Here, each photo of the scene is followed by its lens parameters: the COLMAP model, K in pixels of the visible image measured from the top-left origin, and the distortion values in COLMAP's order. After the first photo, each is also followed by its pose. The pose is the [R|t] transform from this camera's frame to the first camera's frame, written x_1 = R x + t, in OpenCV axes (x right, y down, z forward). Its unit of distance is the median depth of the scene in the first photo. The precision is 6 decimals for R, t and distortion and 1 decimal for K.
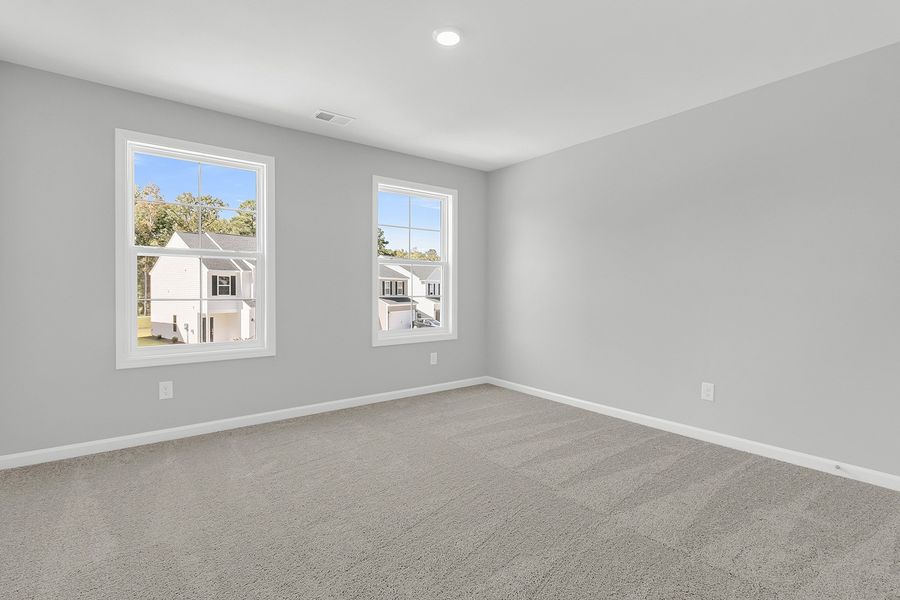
lens RADIAL K [[420.4, 0, 452.7], [0, 420.4, 296.7], [0, 0, 1]] dist [0.001721, 0.000176]
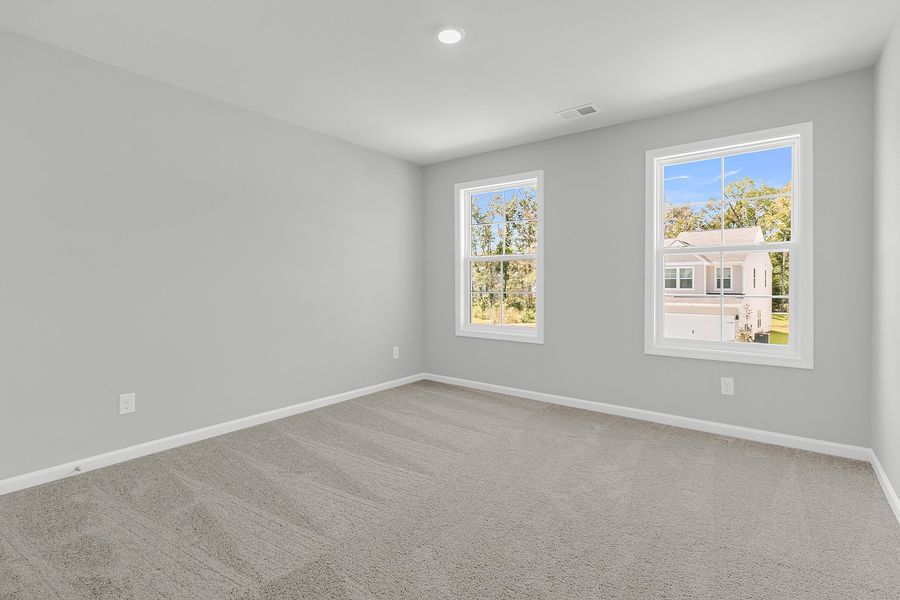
lens RADIAL K [[420.4, 0, 452.7], [0, 420.4, 296.7], [0, 0, 1]] dist [0.001721, 0.000176]
pose [[0.270855, 0.024527, -0.962308, 0.455598], [-0.018876, 0.999618, 0.020165, -0.005076], [0.962435, 0.012703, 0.271215, 0.347623]]
